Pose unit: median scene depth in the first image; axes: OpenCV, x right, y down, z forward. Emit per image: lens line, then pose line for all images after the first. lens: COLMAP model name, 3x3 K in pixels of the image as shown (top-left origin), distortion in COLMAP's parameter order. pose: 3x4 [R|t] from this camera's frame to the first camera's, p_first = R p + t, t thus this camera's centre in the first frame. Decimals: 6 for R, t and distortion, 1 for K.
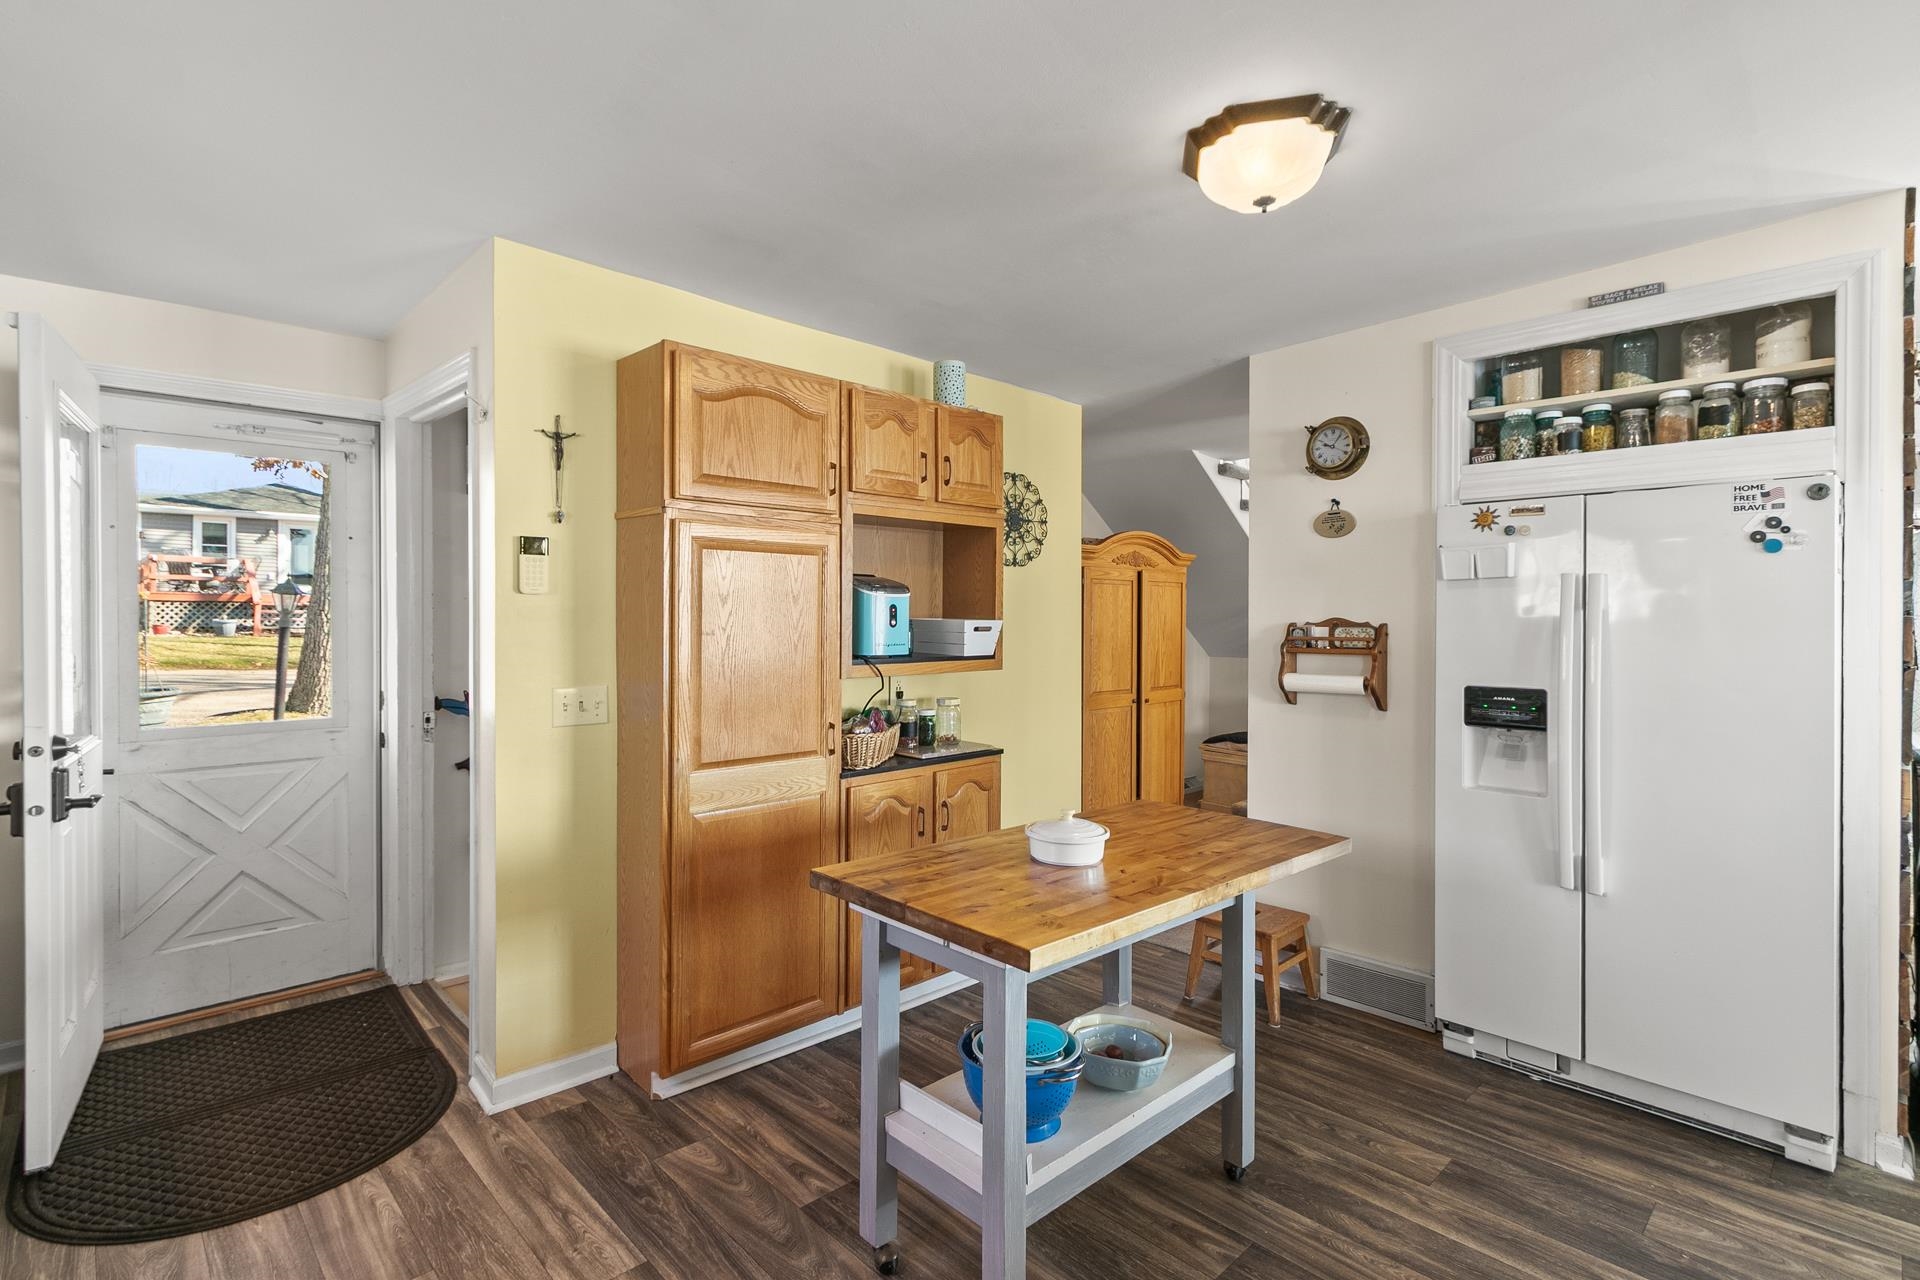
lens RADIAL K [[890.5, 0, 942.6], [0, 890.5, 629.2], [0, 0, 1]] dist [-0.002757, -0.001220]
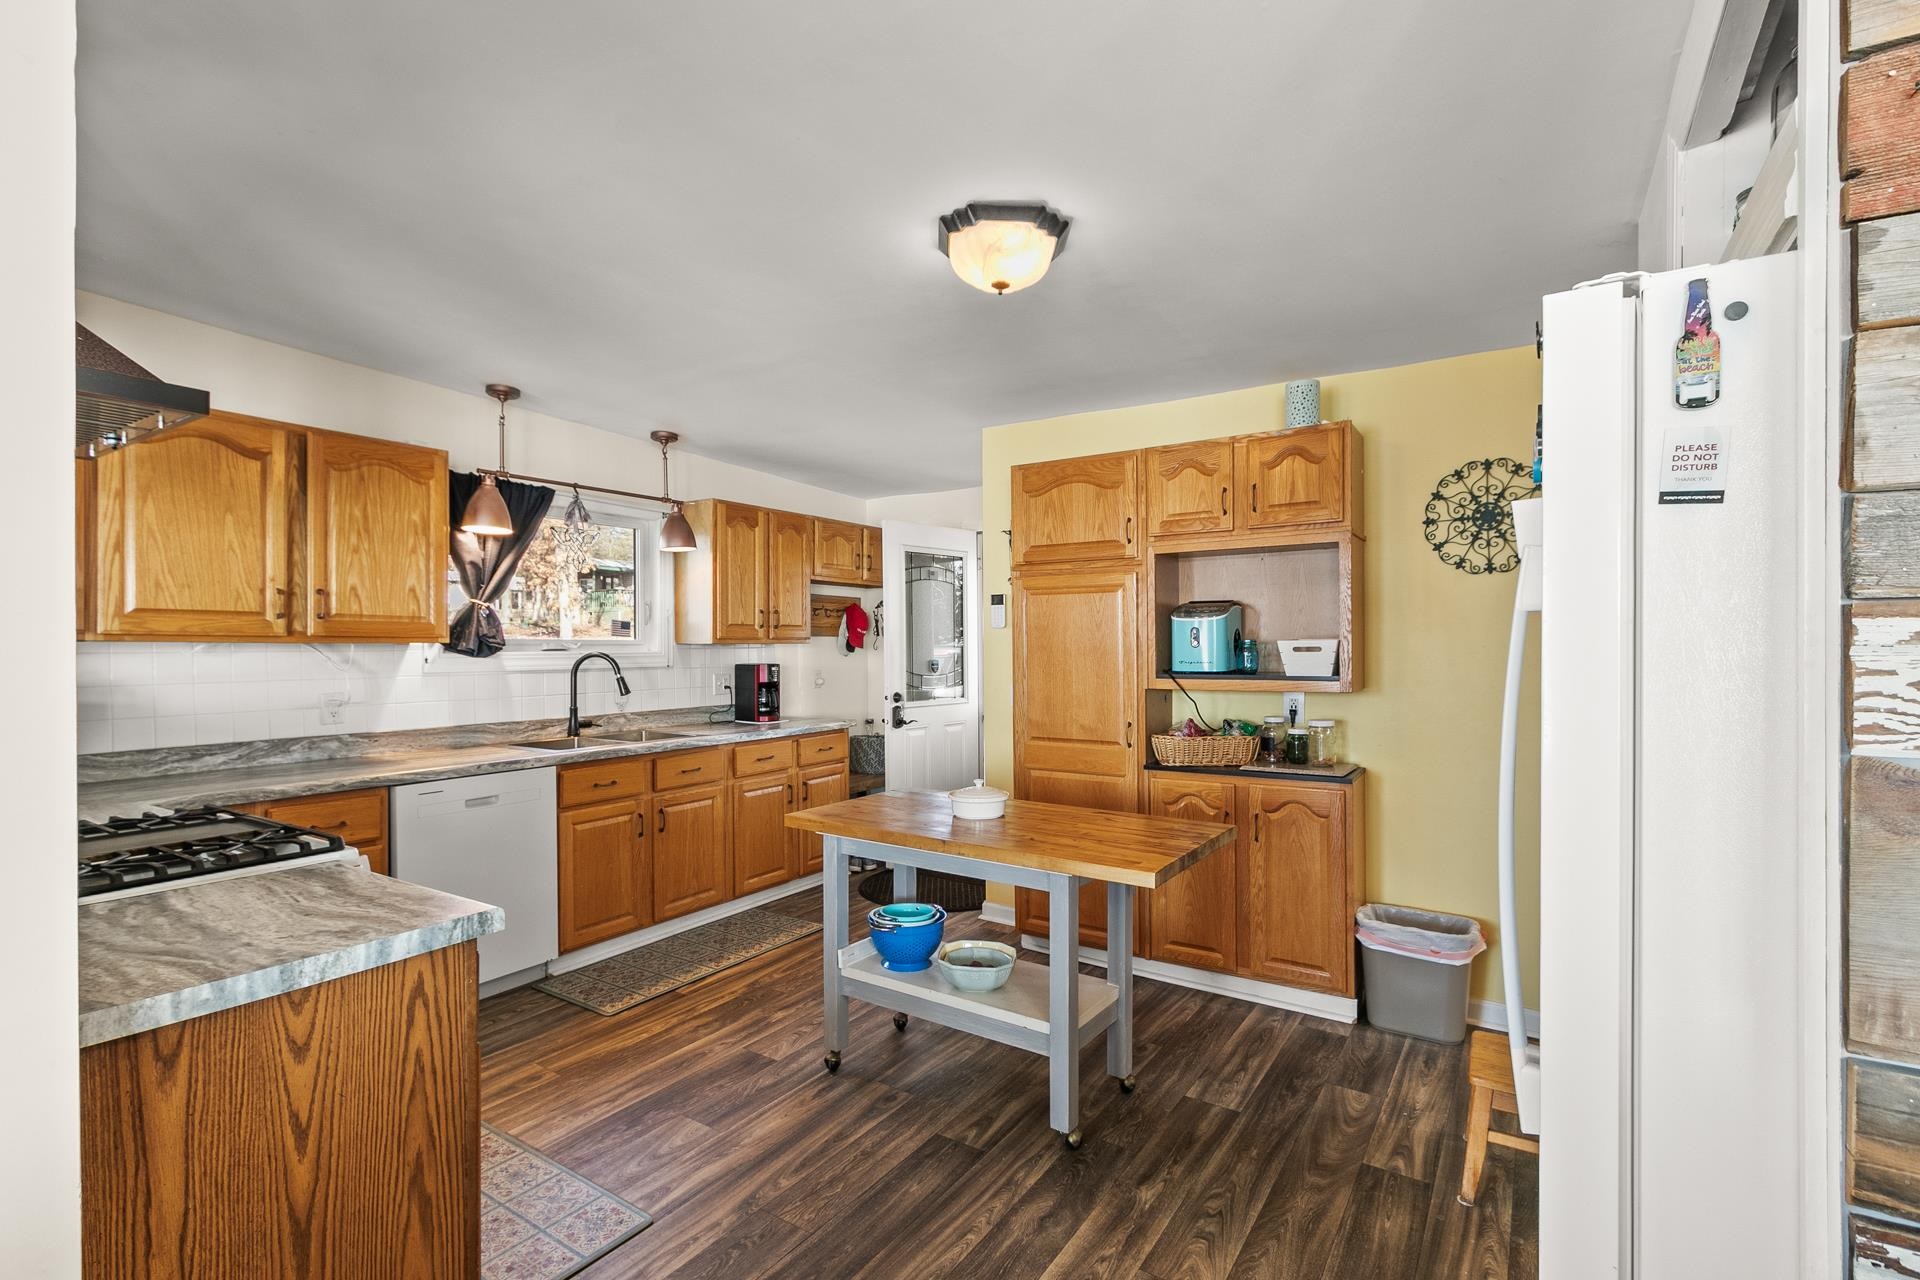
lens RADIAL K [[890.5, 0, 960.5], [0, 890.5, 646.4], [0, 0, 1]] dist [-0.002757, -0.001220]
pose [[0.235683, -0.001987, -0.971828, 1.034534], [-0.006258, 0.999974, -0.003562, 0.003238], [0.971810, 0.006921, 0.235665, 0.458247]]
